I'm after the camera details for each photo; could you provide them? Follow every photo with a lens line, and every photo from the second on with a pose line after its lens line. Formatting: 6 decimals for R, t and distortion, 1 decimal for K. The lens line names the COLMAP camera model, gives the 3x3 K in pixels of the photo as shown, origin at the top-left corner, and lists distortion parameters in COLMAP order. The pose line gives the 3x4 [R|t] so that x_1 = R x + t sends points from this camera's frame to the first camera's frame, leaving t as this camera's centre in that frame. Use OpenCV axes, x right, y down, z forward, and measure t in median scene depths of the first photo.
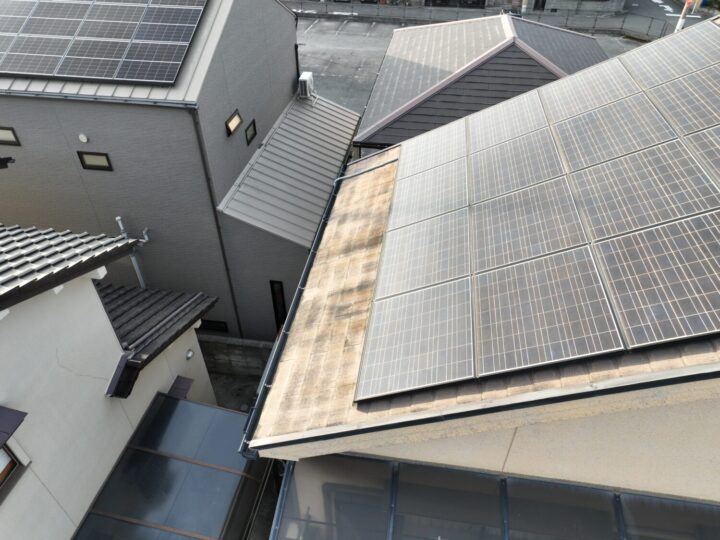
lens RADIAL K [[508.9, 0, 361.4], [0, 508.9, 270.0], [0, 0, 1]] dist [-0.003852, 0.018734]
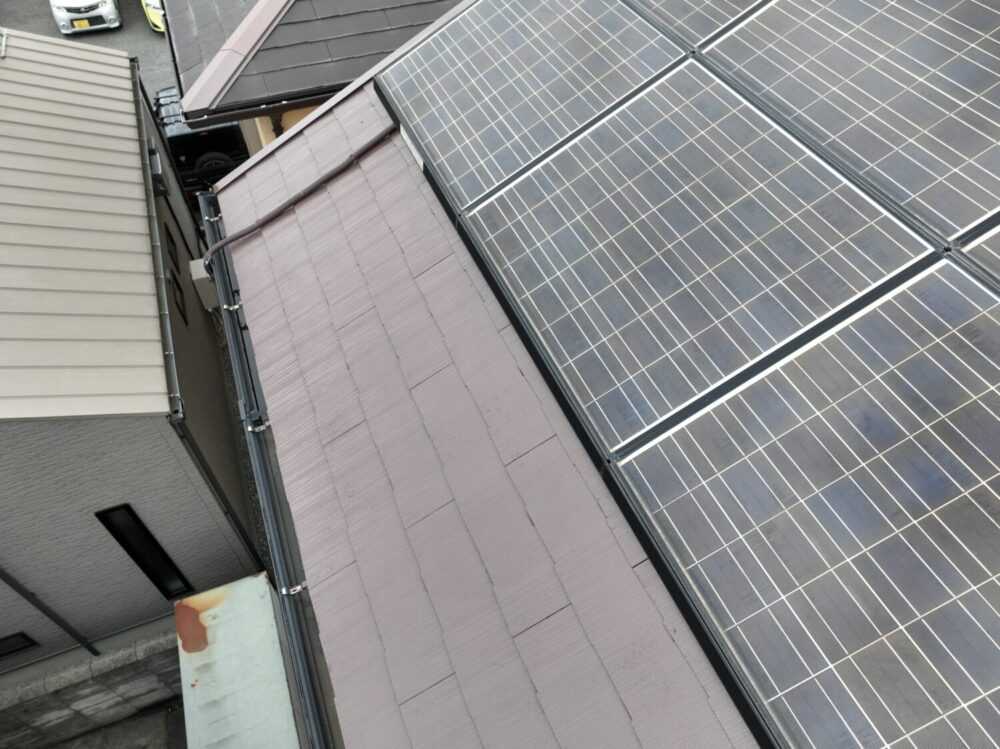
lens RADIAL K [[706.8, 0, 497.5], [0, 706.8, 374.3], [0, 0, 1]] dist [-0.003852, 0.018734]
pose [[0.870198, -0.375475, 0.319019, -0.038892], [0.312754, 0.921268, 0.231195, -0.105678], [-0.380710, -0.101411, 0.919117, 0.362983]]
